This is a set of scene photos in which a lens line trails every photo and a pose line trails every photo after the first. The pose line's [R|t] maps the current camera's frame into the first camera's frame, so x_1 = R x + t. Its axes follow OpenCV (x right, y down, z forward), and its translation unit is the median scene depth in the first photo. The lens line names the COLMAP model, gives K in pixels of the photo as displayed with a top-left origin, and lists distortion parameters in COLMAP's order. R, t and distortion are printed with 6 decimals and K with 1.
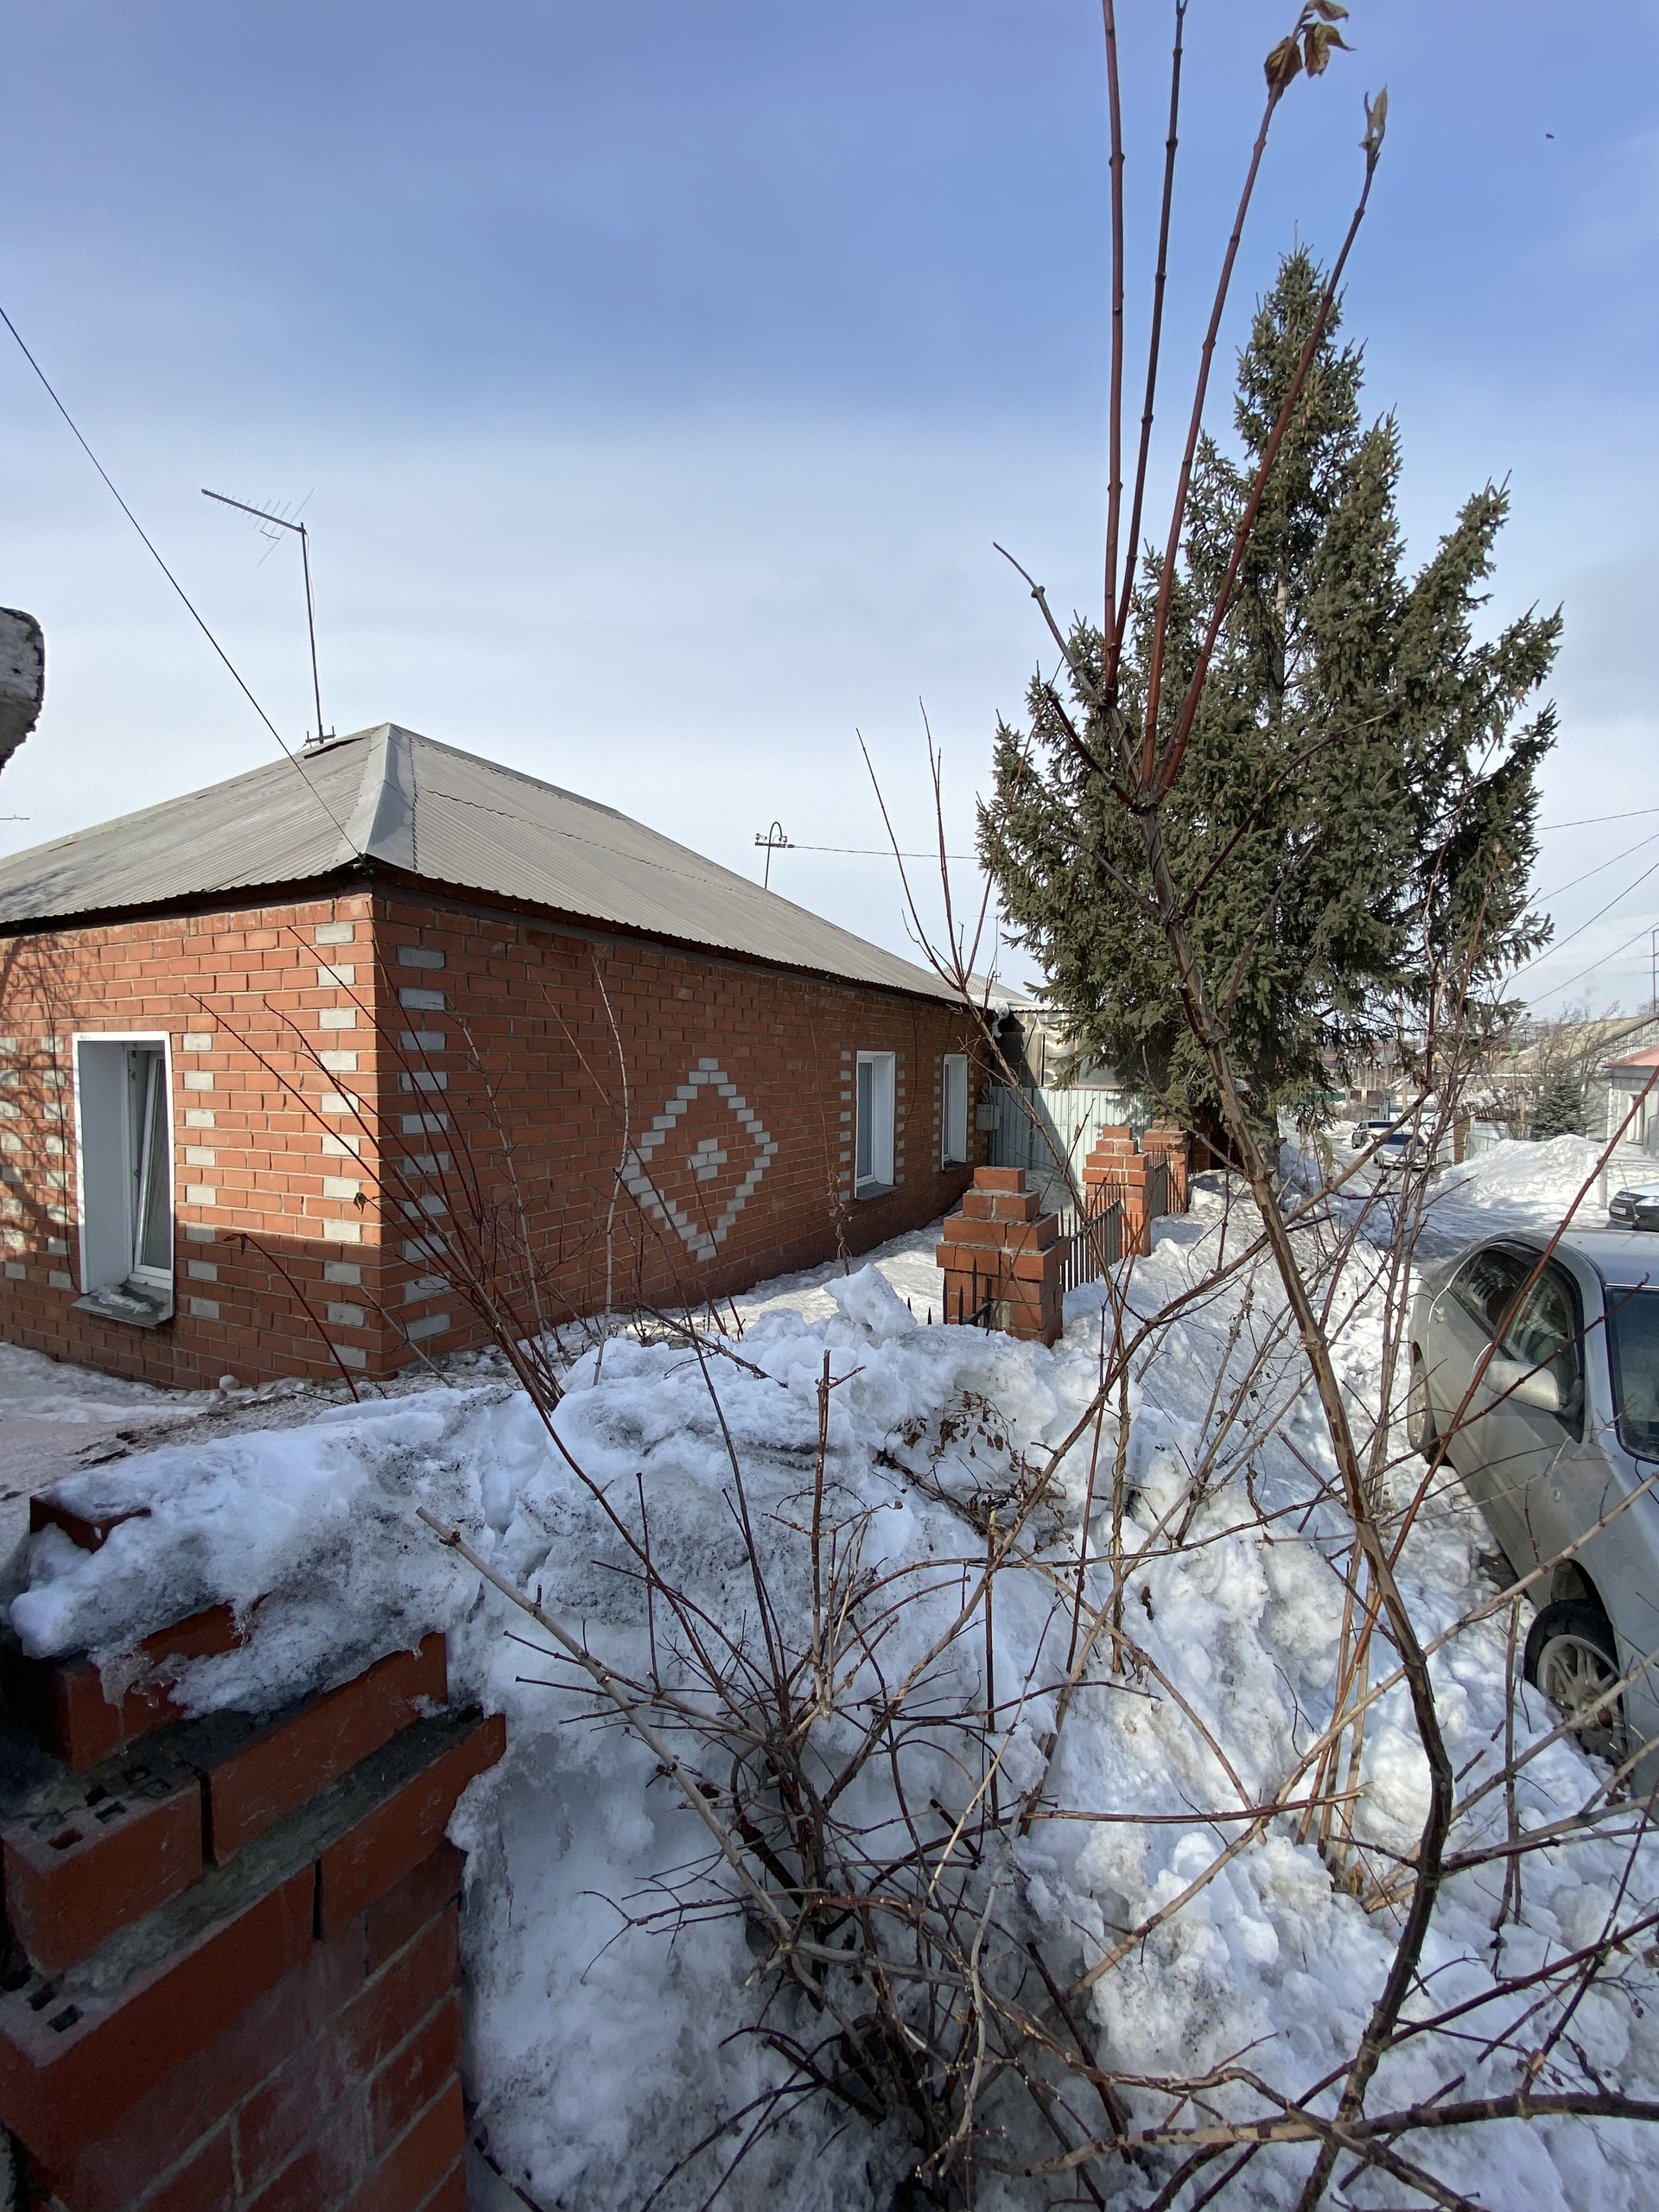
lens RADIAL K [[895.4, 0, 831.9], [0, 895.4, 1099.6], [0, 0, 1]] dist [0.030504, -0.025589]
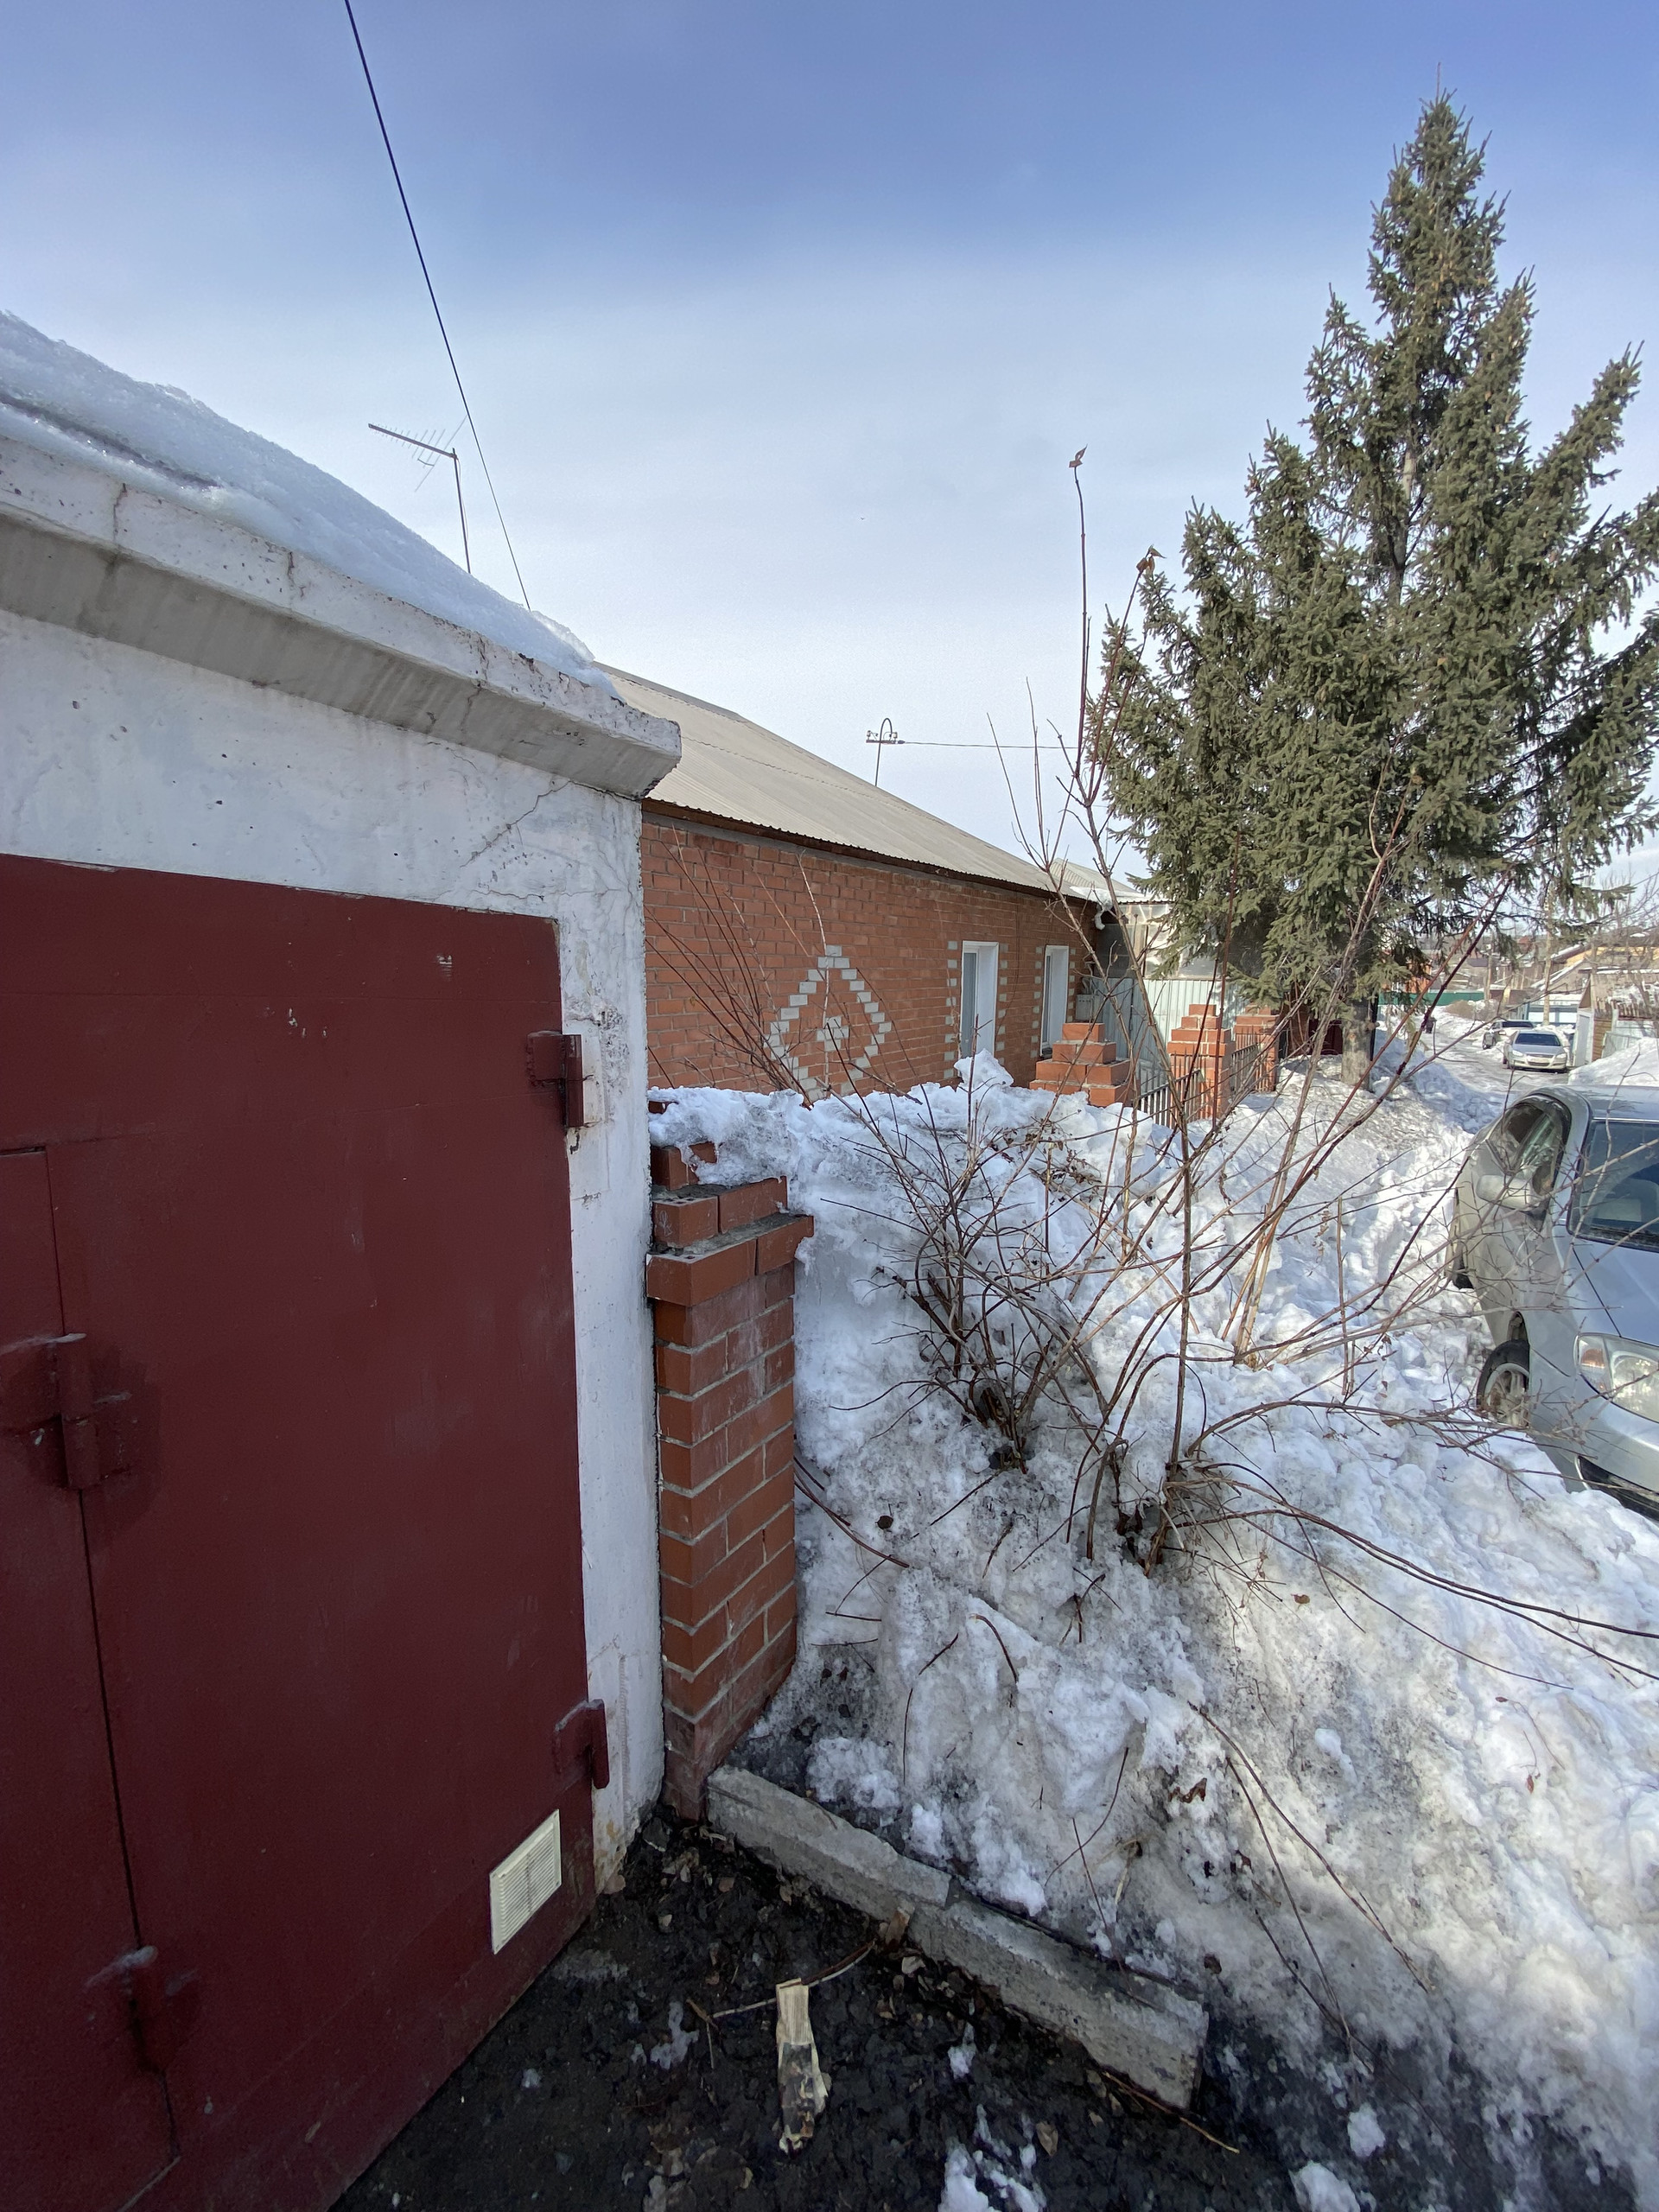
lens RADIAL K [[895.4, 0, 831.9], [0, 895.4, 1099.6], [0, 0, 1]] dist [0.030504, -0.025589]
pose [[0.994015, 0.014162, -0.108321, -0.010440], [-0.002152, 0.993908, 0.110196, 0.018428], [0.109222, -0.109303, 0.987990, -0.120472]]
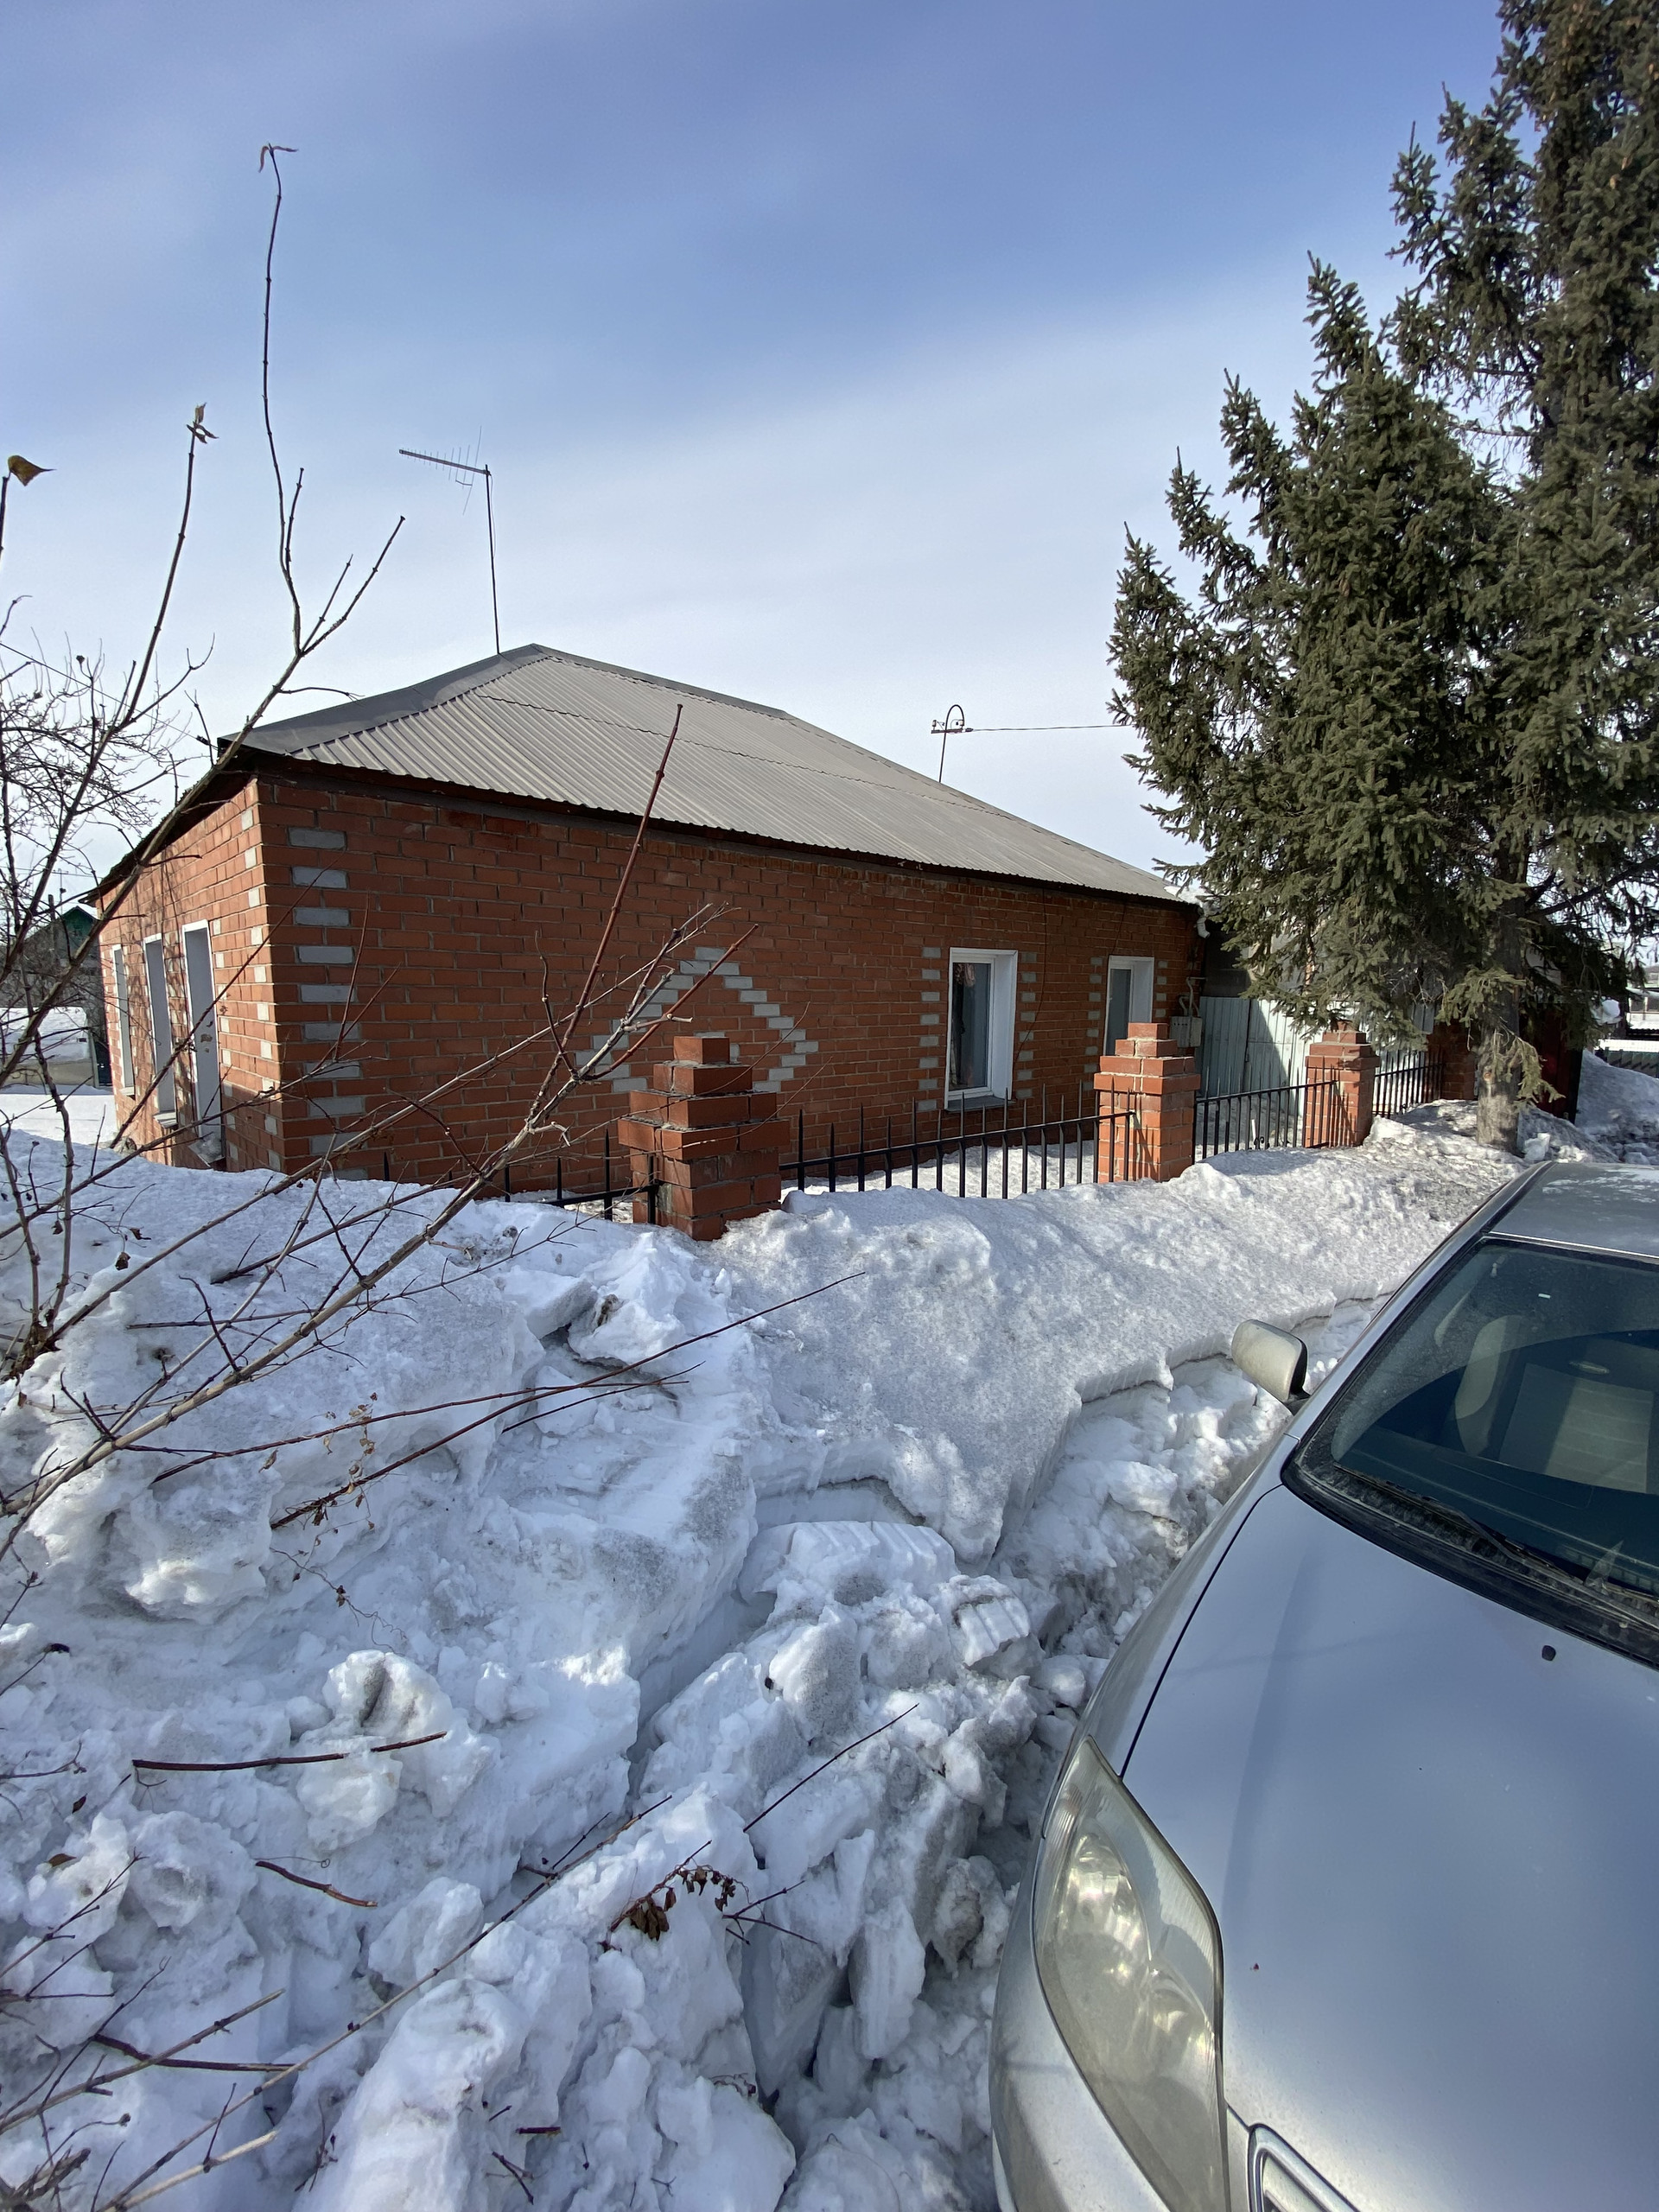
lens RADIAL K [[895.4, 0, 831.9], [0, 895.4, 1099.6], [0, 0, 1]] dist [0.030504, -0.025589]
pose [[0.929831, 0.047442, -0.364915, 0.273805], [-0.017962, 0.996324, 0.083762, 0.026671], [0.367548, -0.071330, 0.927265, 0.111411]]
